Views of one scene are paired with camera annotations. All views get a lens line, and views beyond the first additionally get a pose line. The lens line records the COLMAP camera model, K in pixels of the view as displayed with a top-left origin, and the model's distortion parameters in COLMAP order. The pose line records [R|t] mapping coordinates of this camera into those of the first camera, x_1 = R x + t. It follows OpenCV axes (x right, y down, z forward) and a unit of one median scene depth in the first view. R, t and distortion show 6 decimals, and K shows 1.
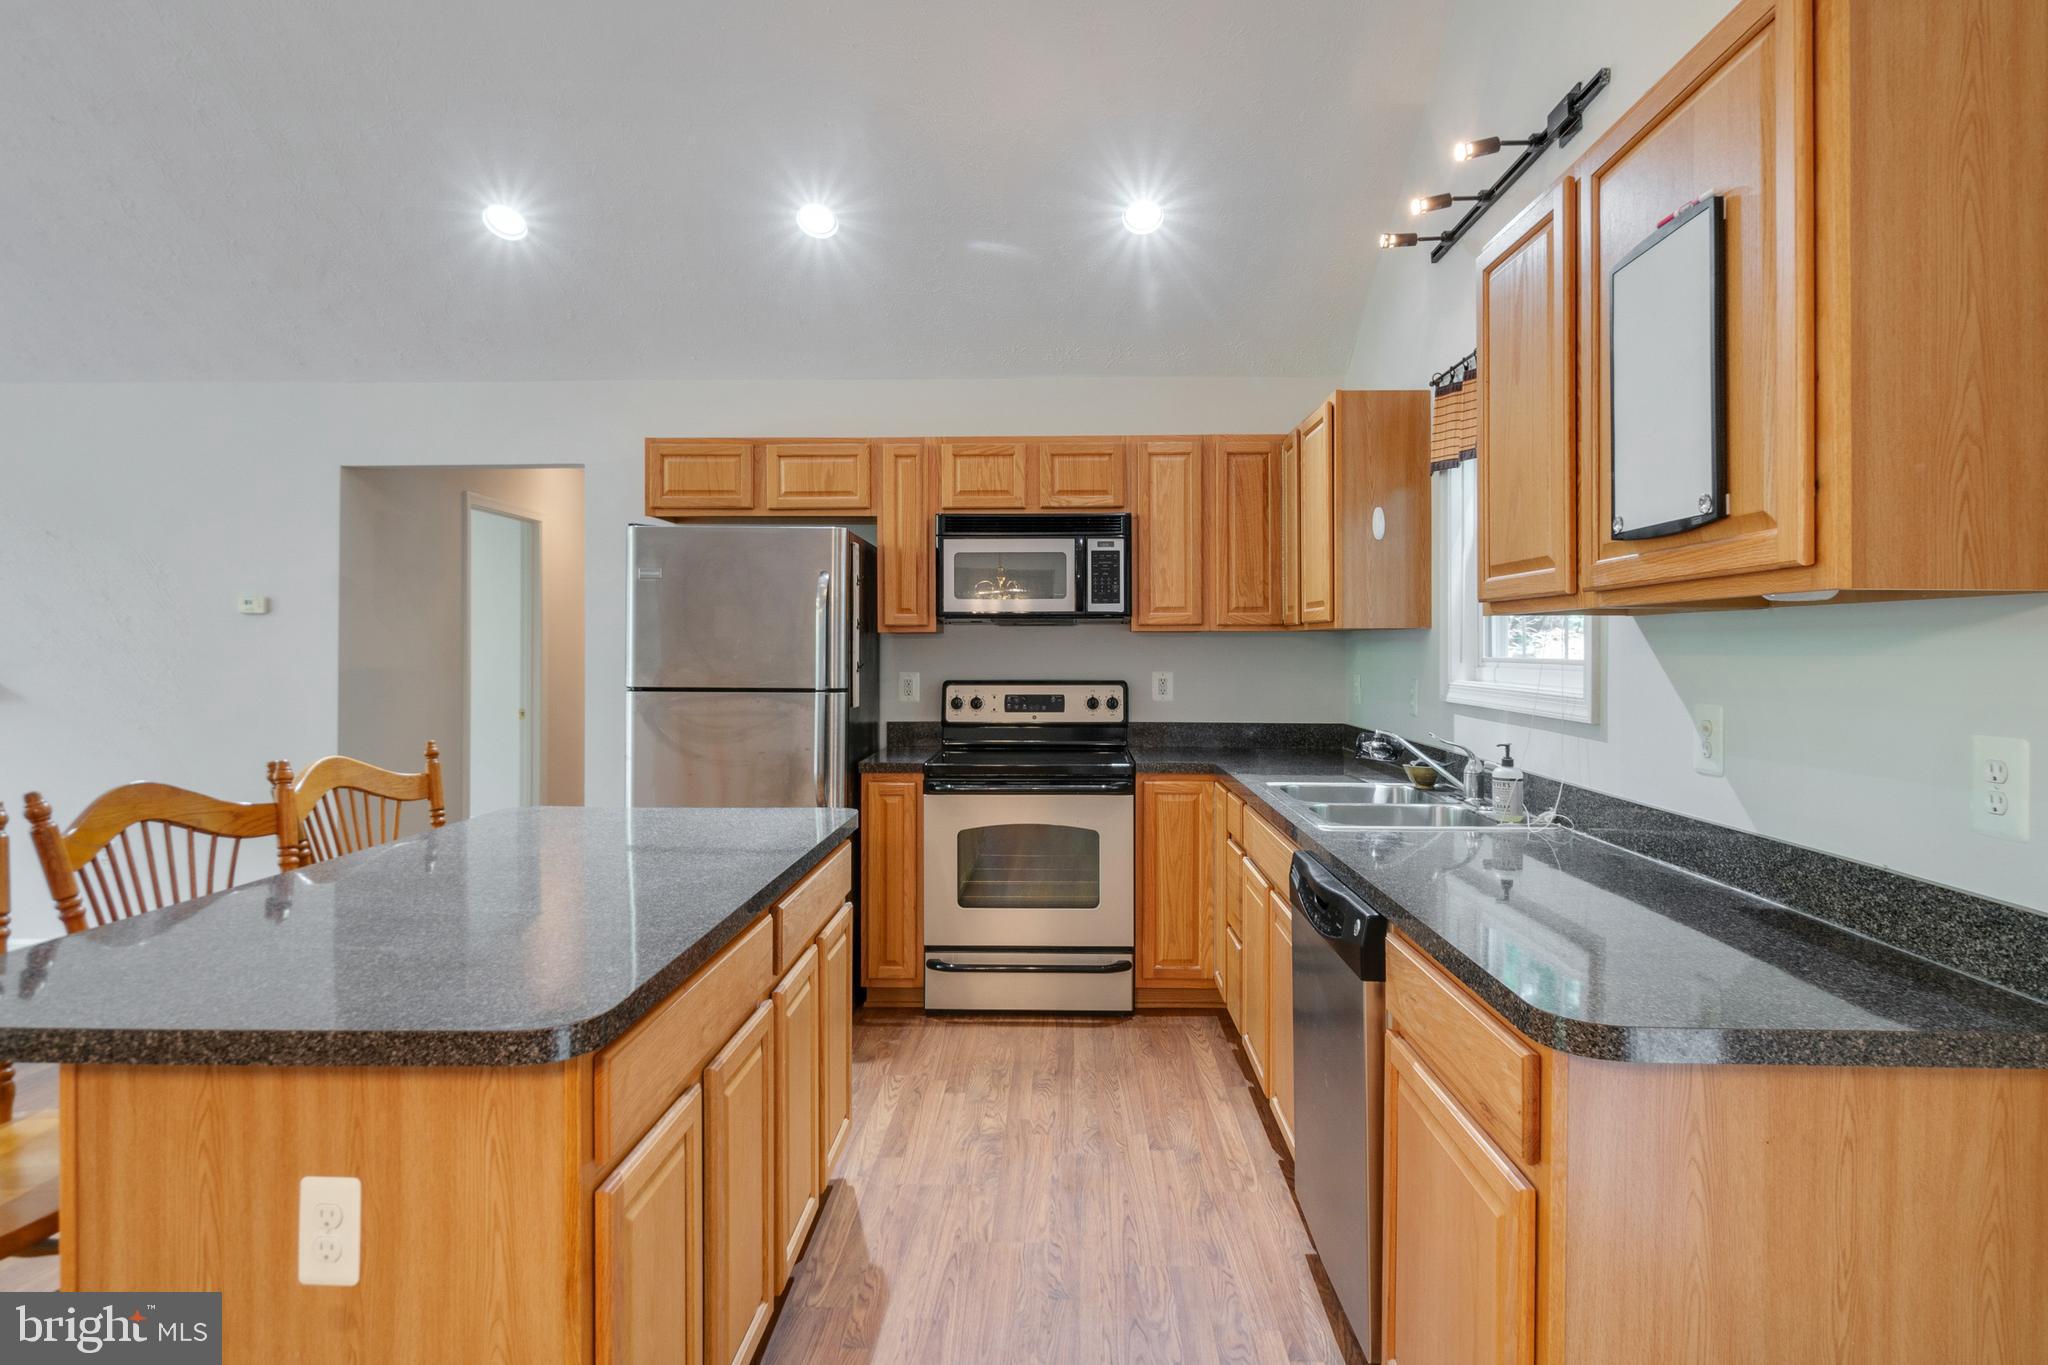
lens RADIAL K [[1113.8, 0, 1058.4], [0, 1113.8, 641.0], [0, 0, 1]] dist [0.002238, -0.000404]
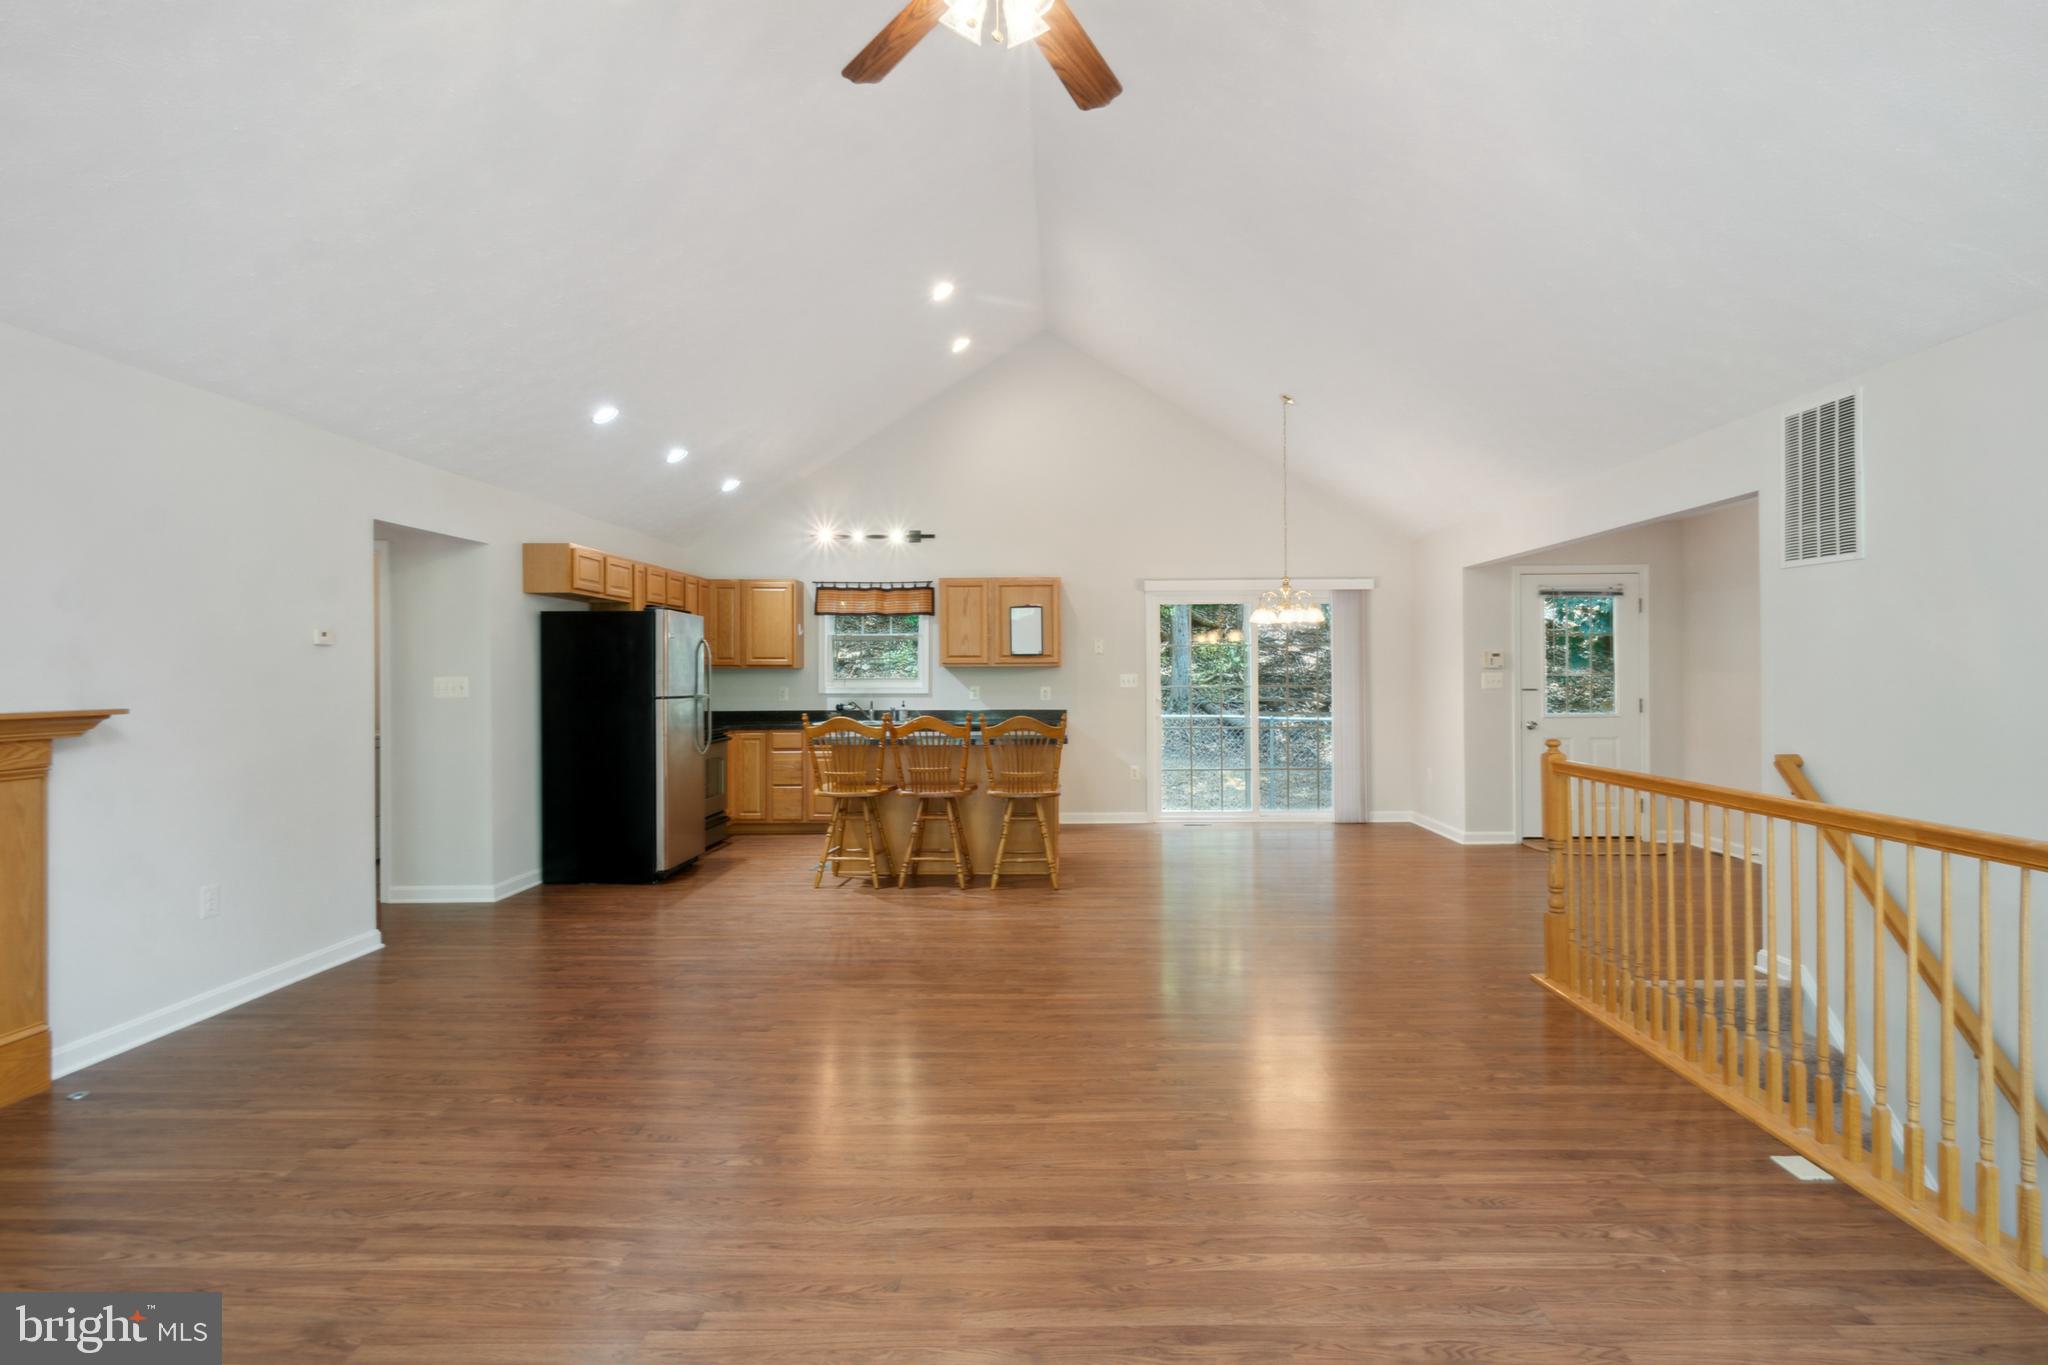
lens RADIAL K [[1047.3, 0, 1028.5], [0, 1047.3, 677.4], [0, 0, 1]] dist [-0.002882, 0.000208]
pose [[0.017531, -0.003879, 0.999839, -2.020478], [-0.001718, 0.999991, 0.003909, 0.000546], [-0.999845, -0.001786, 0.017524, 0.348153]]
